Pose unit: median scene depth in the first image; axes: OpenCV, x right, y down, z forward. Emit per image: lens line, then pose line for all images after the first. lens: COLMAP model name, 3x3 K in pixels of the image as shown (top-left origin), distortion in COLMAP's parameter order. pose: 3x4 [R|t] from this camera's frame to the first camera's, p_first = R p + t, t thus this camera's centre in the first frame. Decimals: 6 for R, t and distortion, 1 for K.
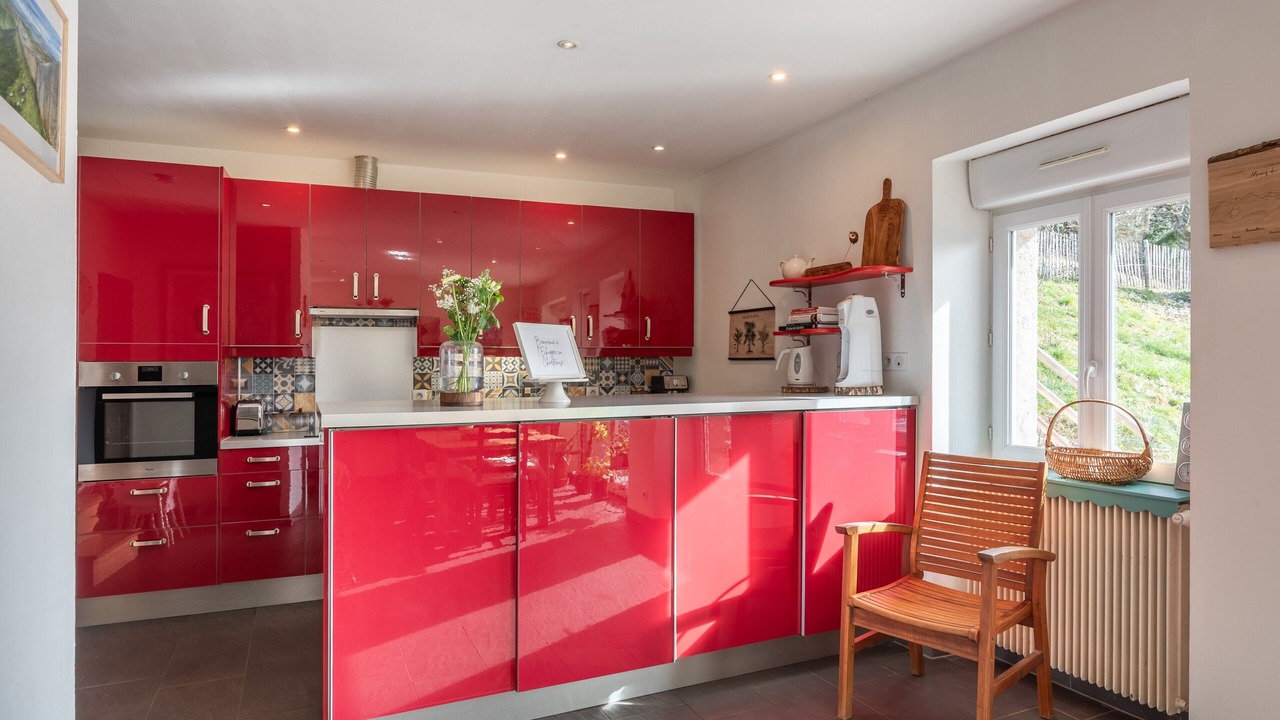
lens RADIAL K [[712.8, 0, 665.7], [0, 712.8, 358.1], [0, 0, 1]] dist [0.004195, 0.000691]
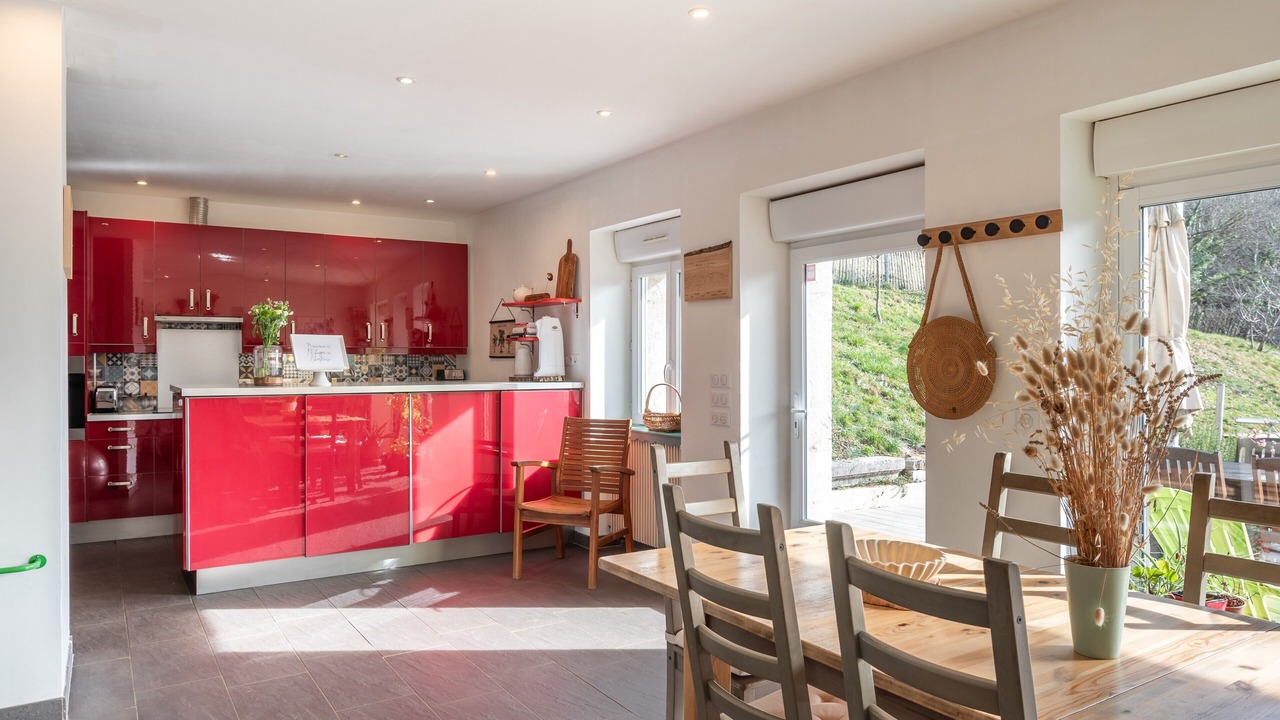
lens RADIAL K [[772.9, 0, 644.1], [0, 772.9, 377.6], [0, 0, 1]] dist [0.000887, -0.001411]
pose [[0.990550, 0.004221, 0.137088, 0.187895], [-0.008467, 0.999502, 0.030404, -0.007049], [-0.136892, -0.031278, 0.990092, -0.505517]]
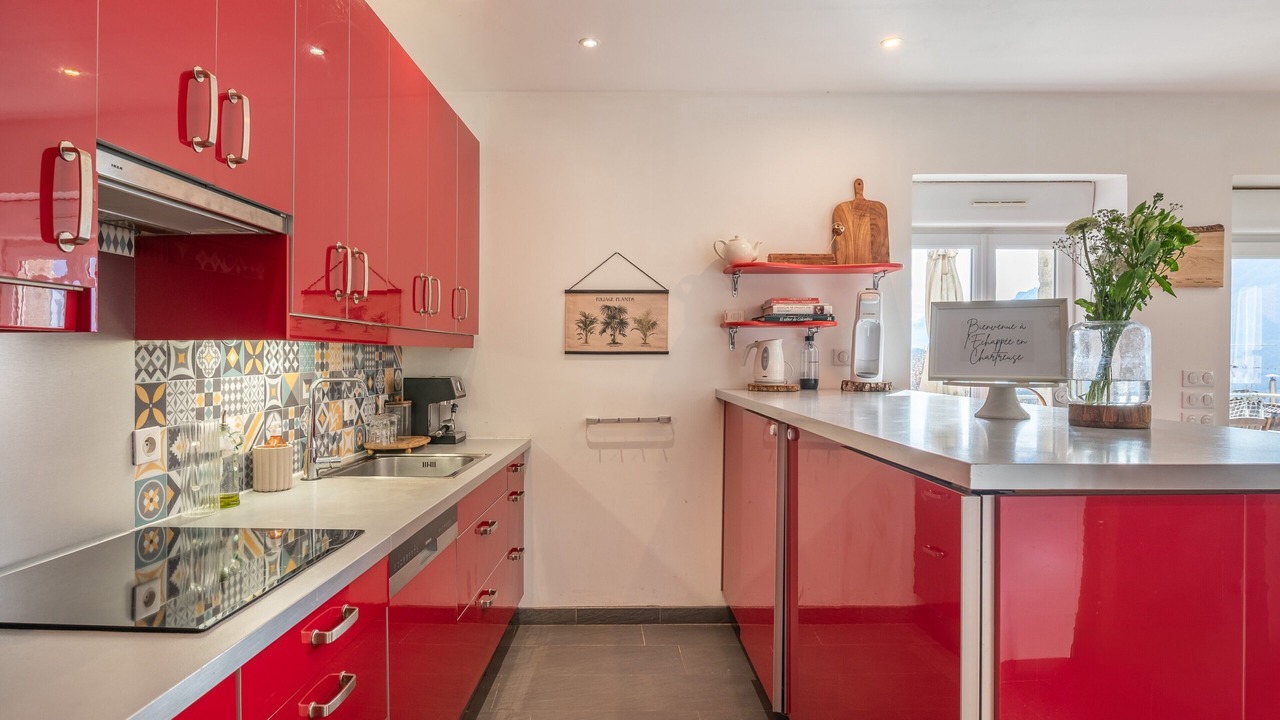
lens RADIAL K [[712.9, 0, 585.6], [0, 712.9, 358.7], [0, 0, 1]] dist [0.000815, -0.000212]
pose [[0.468253, 0.001464, 0.883593, -0.600538], [-0.008386, 0.999961, 0.002787, 0.005811], [-0.883555, -0.008715, 0.468247, 0.666653]]
